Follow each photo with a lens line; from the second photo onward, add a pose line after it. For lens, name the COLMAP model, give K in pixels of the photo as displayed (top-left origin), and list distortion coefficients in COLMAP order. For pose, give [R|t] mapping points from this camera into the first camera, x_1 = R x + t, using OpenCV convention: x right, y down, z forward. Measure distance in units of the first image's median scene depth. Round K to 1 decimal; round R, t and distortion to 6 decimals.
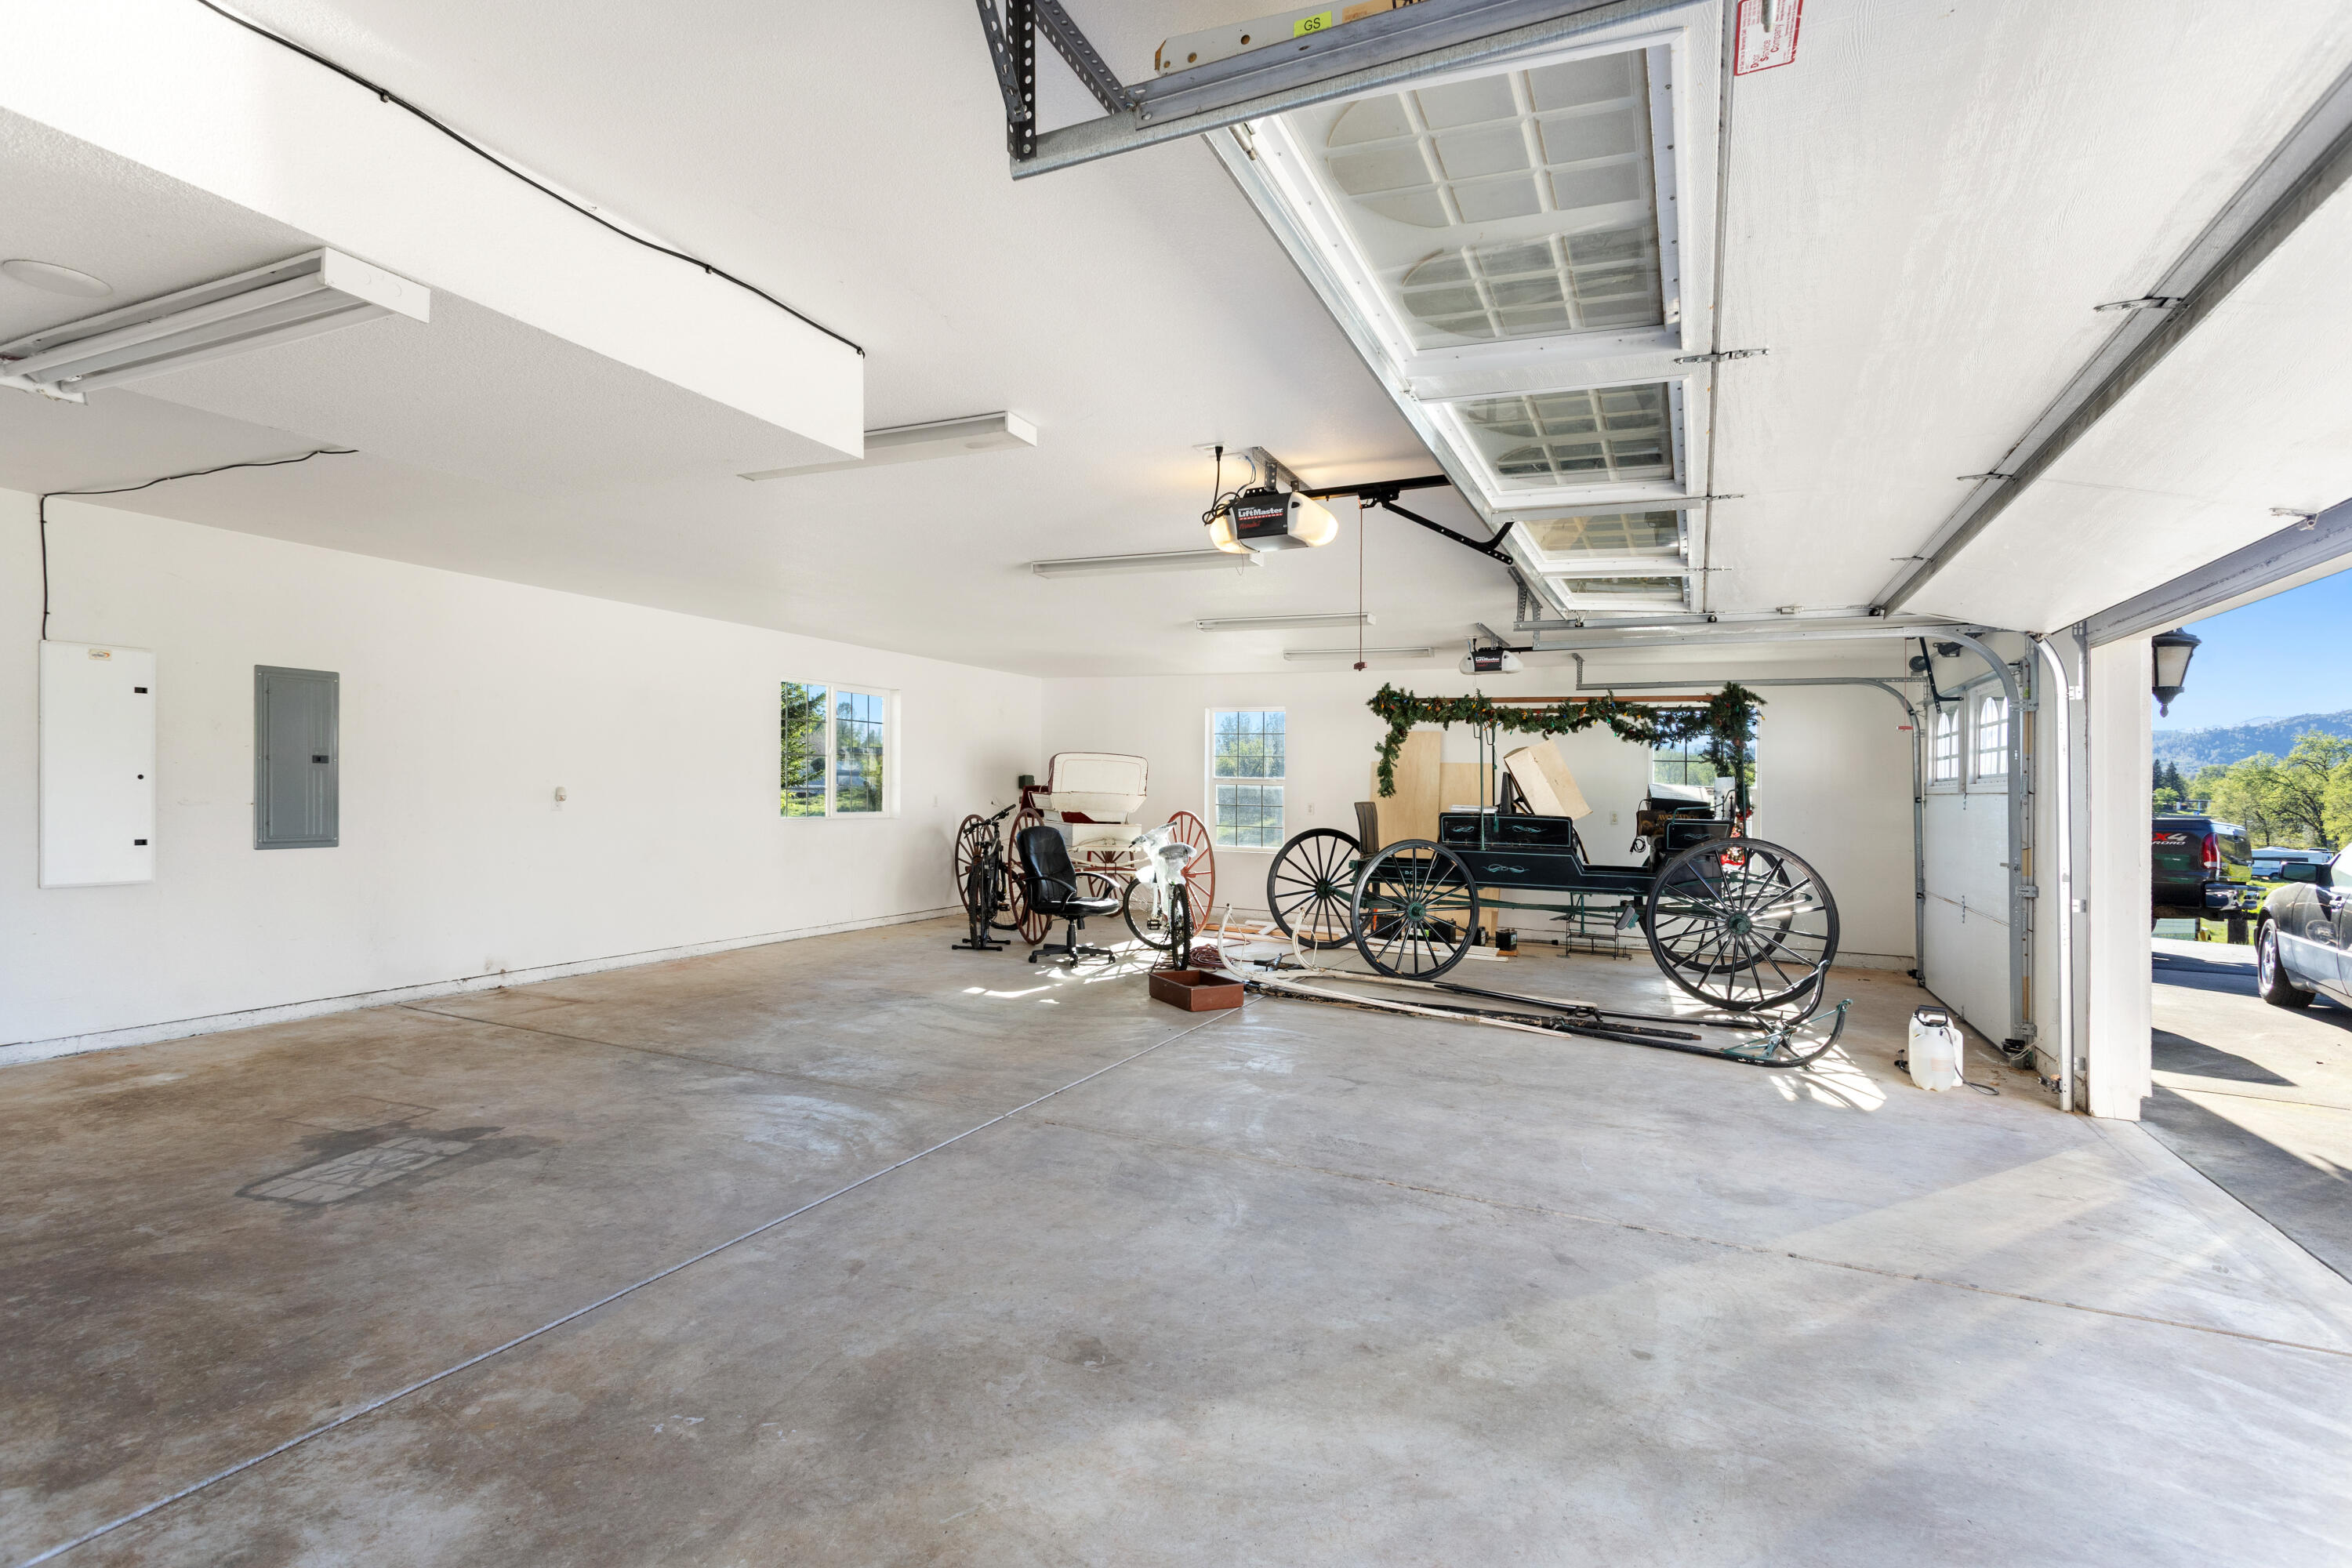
lens RADIAL K [[1116.3, 0, 1176.0], [0, 1116.3, 784.0], [0, 0, 1]] dist [0.002131, 0.000670]
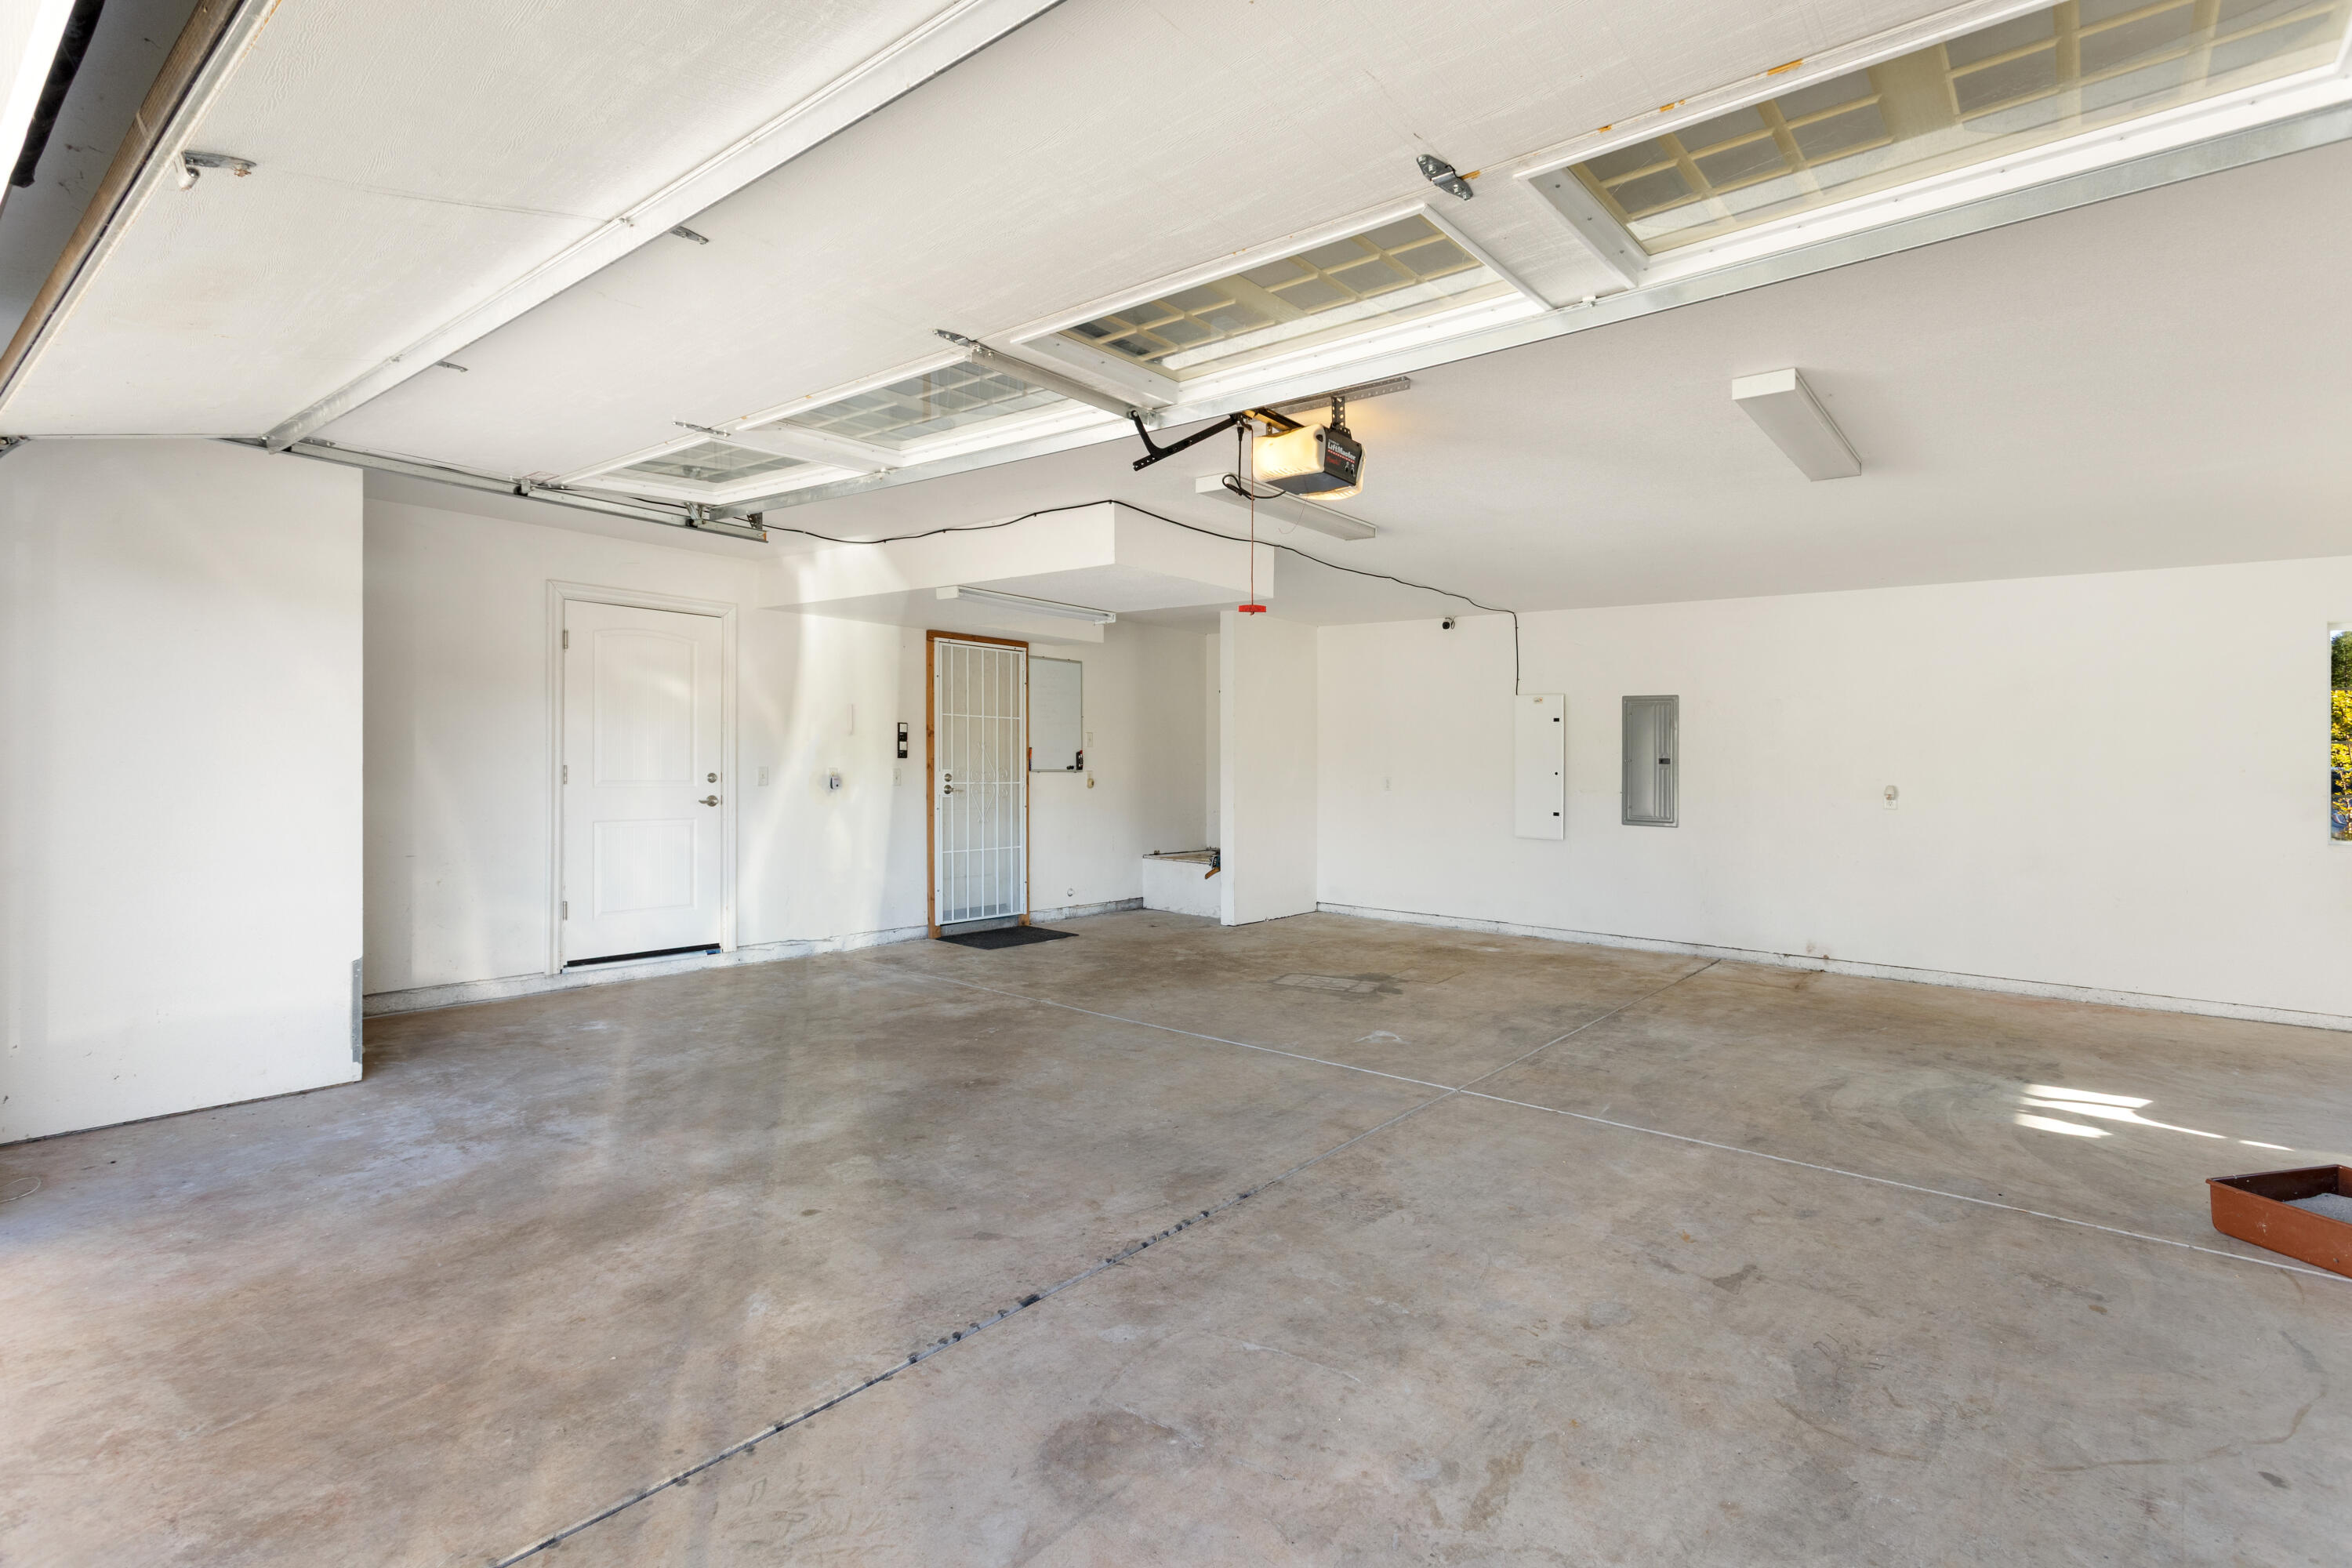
lens RADIAL K [[1116.3, 0, 1176.0], [0, 1116.3, 784.0], [0, 0, 1]] dist [0.002131, 0.000670]
pose [[-0.241917, -0.008726, -0.970258, 0.935786], [-0.021266, 0.999767, -0.003689, 0.032027], [0.970064, 0.019741, -0.242046, 1.046603]]
